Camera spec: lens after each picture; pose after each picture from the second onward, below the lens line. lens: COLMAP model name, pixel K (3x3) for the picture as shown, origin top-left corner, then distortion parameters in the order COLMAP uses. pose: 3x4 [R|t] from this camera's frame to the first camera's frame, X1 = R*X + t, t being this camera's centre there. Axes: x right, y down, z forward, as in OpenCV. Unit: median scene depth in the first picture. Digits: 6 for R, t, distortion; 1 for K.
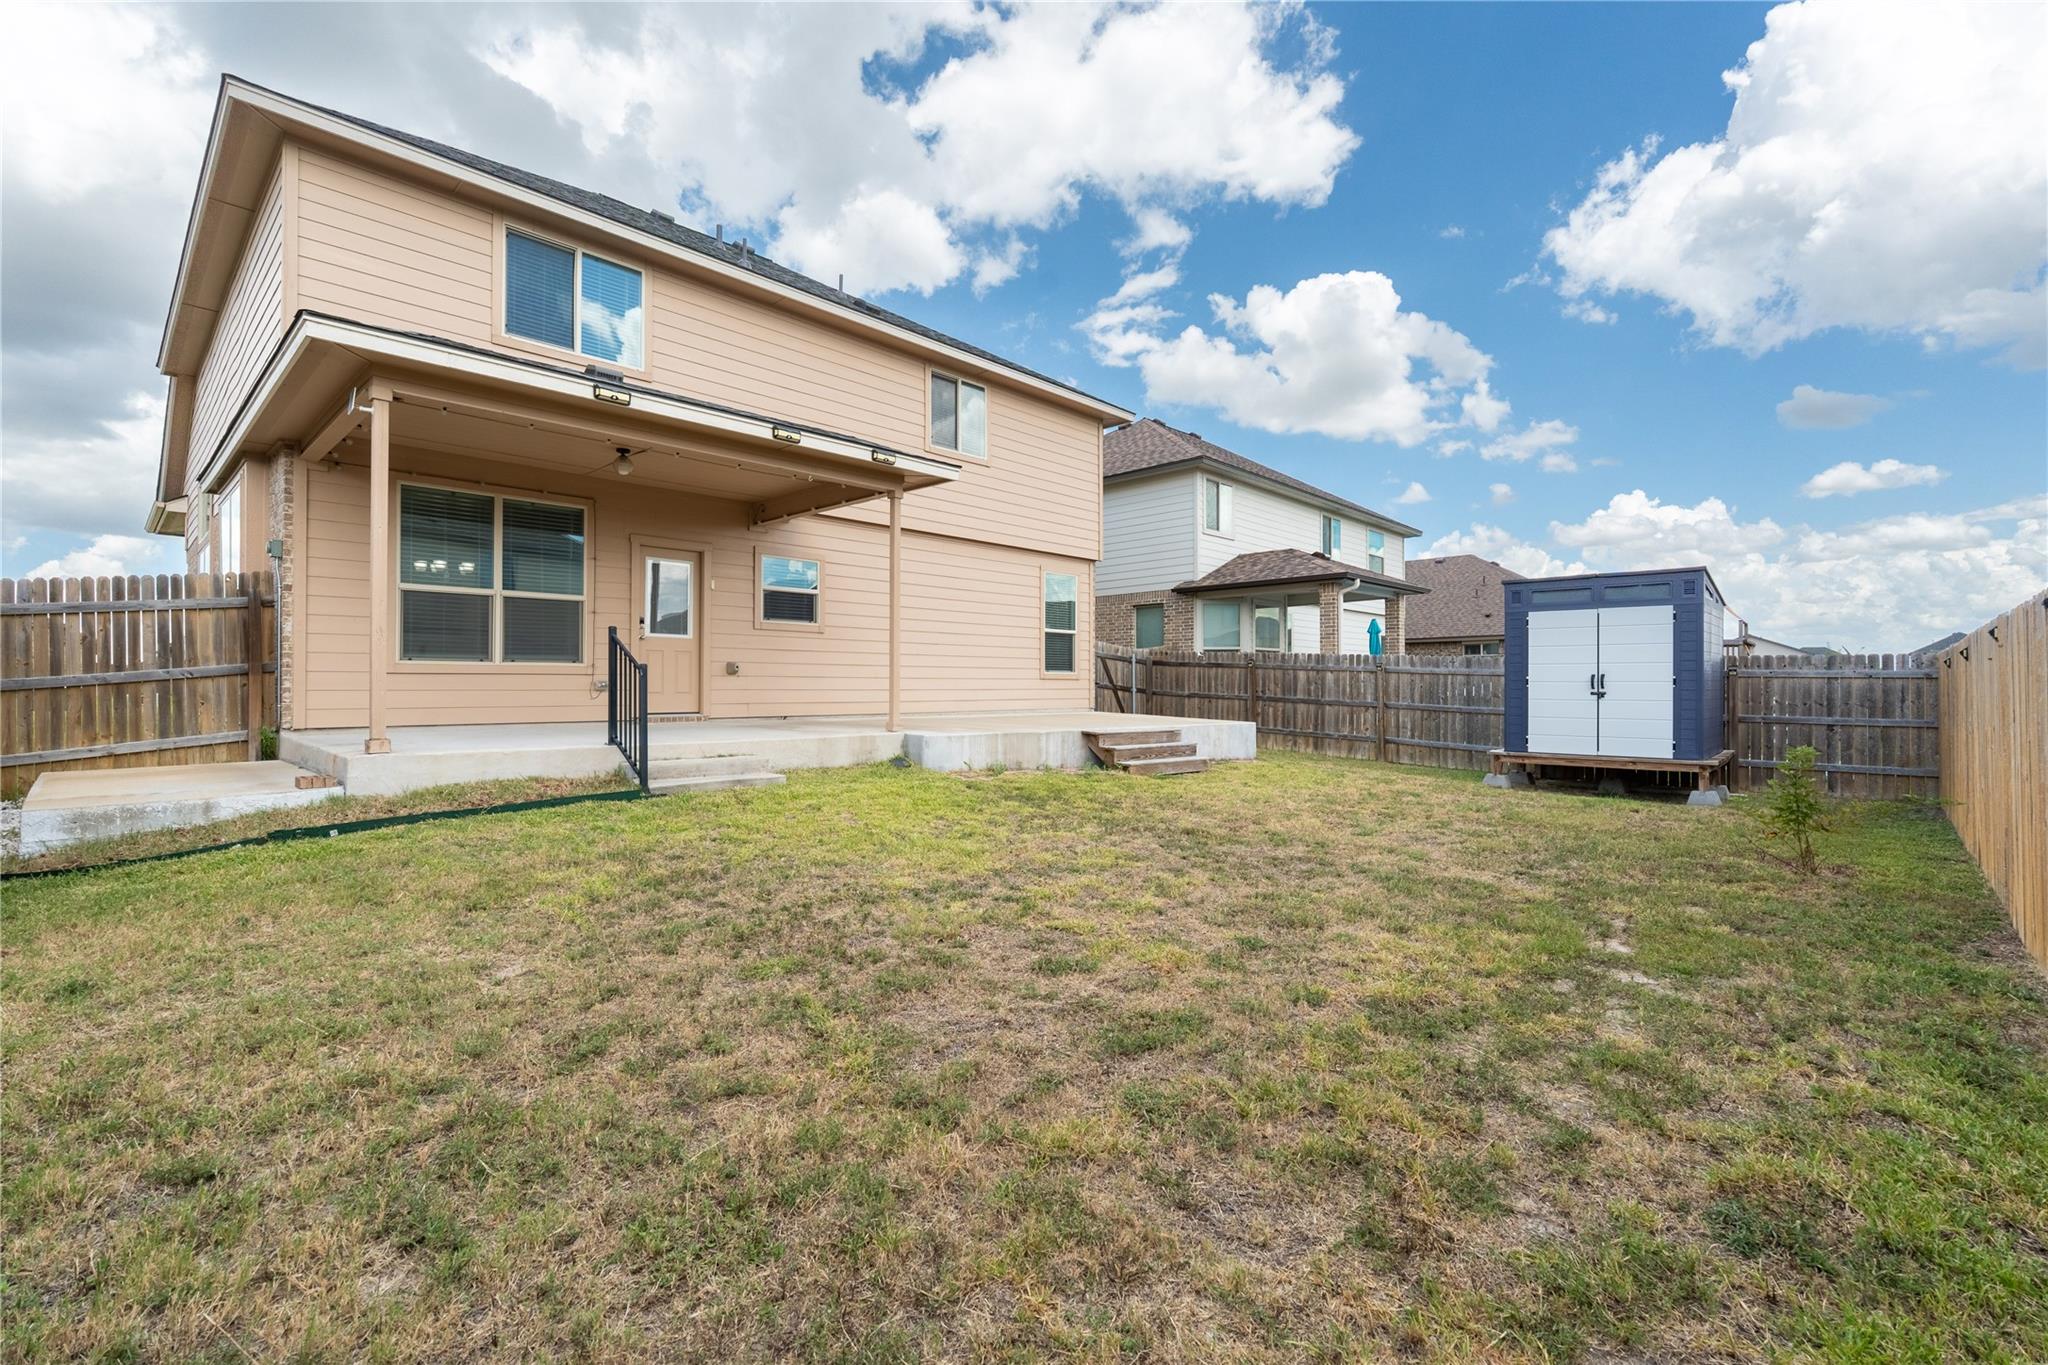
lens RADIAL K [[891.3, 0, 1024.8], [0, 891.3, 683.6], [0, 0, 1]] dist [-0.004664, -0.000200]
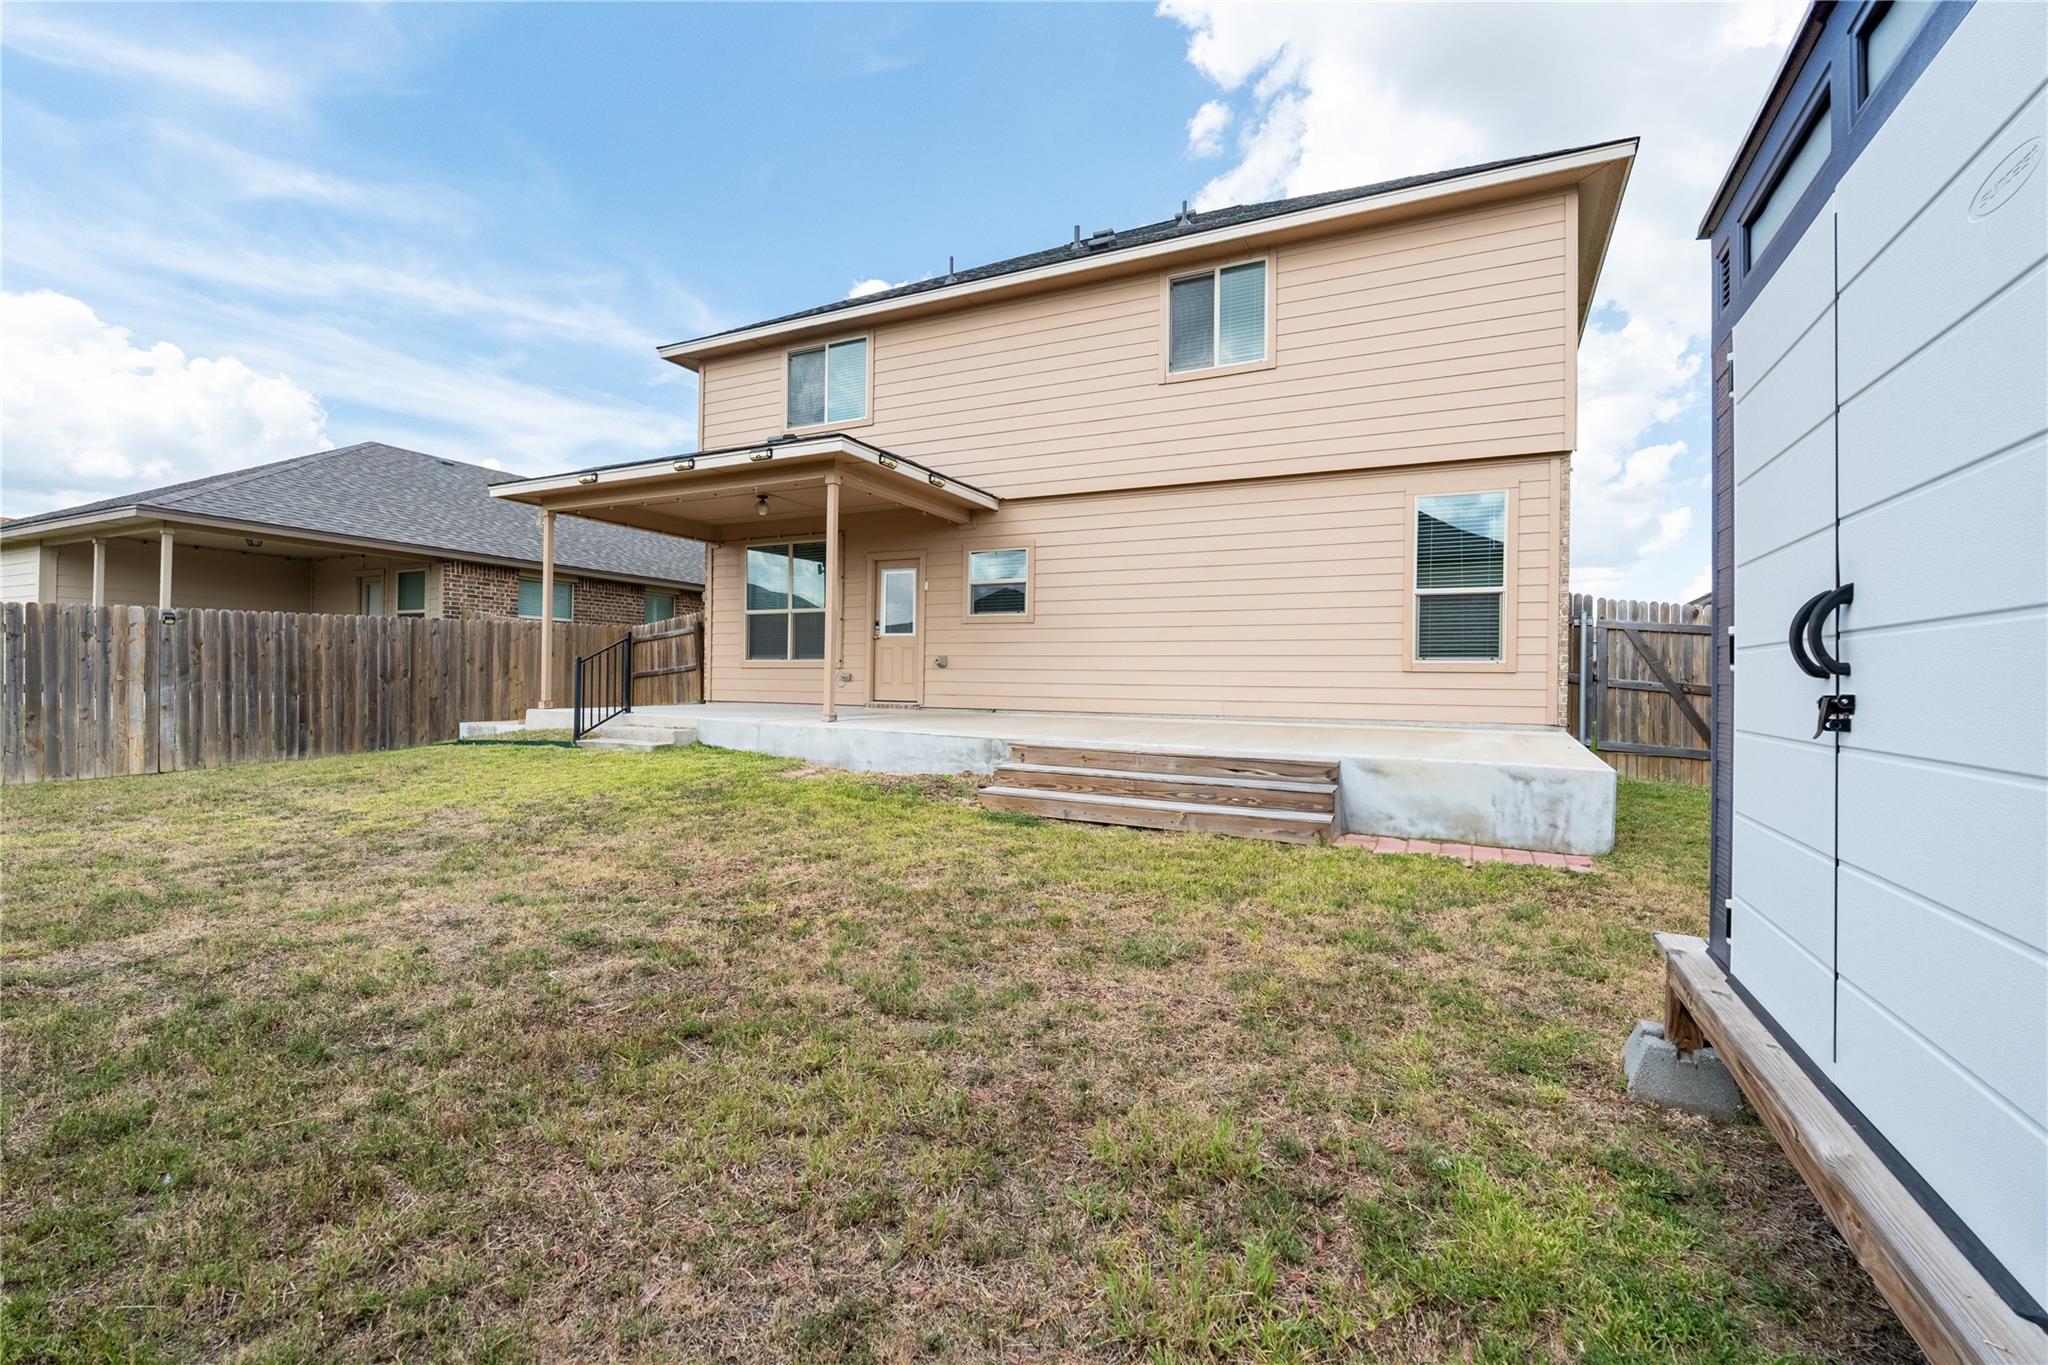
lens RADIAL K [[891.3, 0, 1027.3], [0, 891.3, 678.7], [0, 0, 1]] dist [-0.004664, -0.000200]
pose [[0.303324, 0.003950, -0.952879, 0.700255], [-0.007276, 0.999972, 0.001829, 0.000224], [0.952860, 0.006378, 0.303345, 0.741714]]
